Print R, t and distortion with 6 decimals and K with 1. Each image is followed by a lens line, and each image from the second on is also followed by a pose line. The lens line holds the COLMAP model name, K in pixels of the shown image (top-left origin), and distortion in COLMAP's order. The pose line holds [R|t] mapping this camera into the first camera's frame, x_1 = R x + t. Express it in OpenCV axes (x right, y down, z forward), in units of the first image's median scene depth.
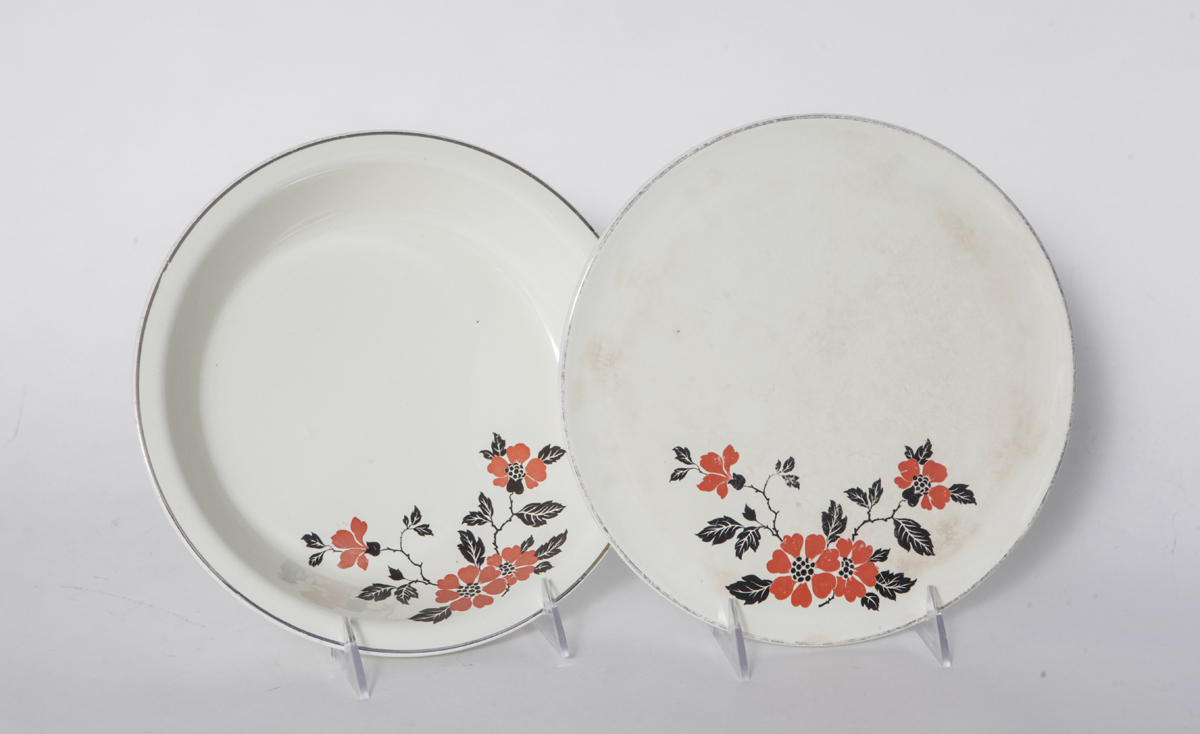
lens RADIAL K [[2319.9, 0, 599.3], [0, 2319.9, 366.2], [0, 0, 1]] dist [-0.141076, 0.000000]
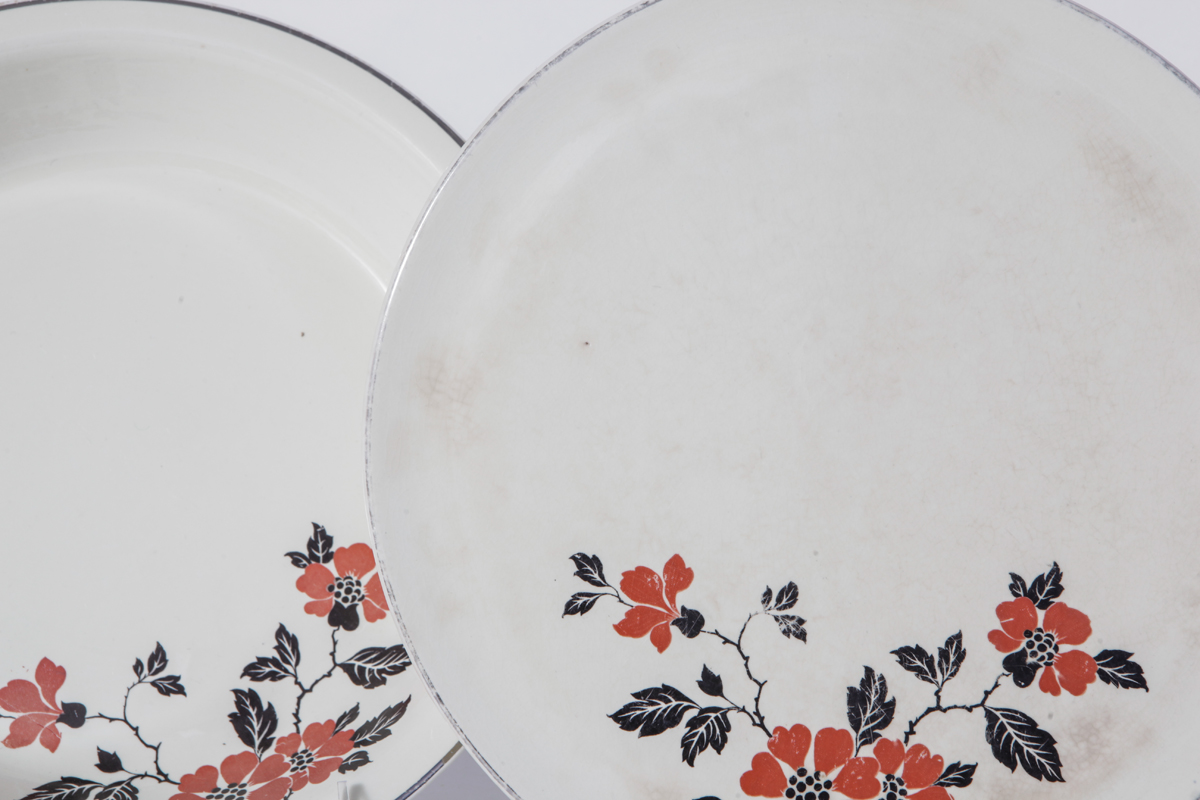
lens RADIAL K [[2444.3, 0, 602.8], [0, 2444.3, 396.6], [0, 0, 1]] dist [0.190293, 0.000000]
pose [[0.988867, 0.033167, -0.145057, 0.120230], [-0.040731, 0.997944, -0.049490, 0.025689], [0.143118, 0.054847, 0.988185, 0.417014]]
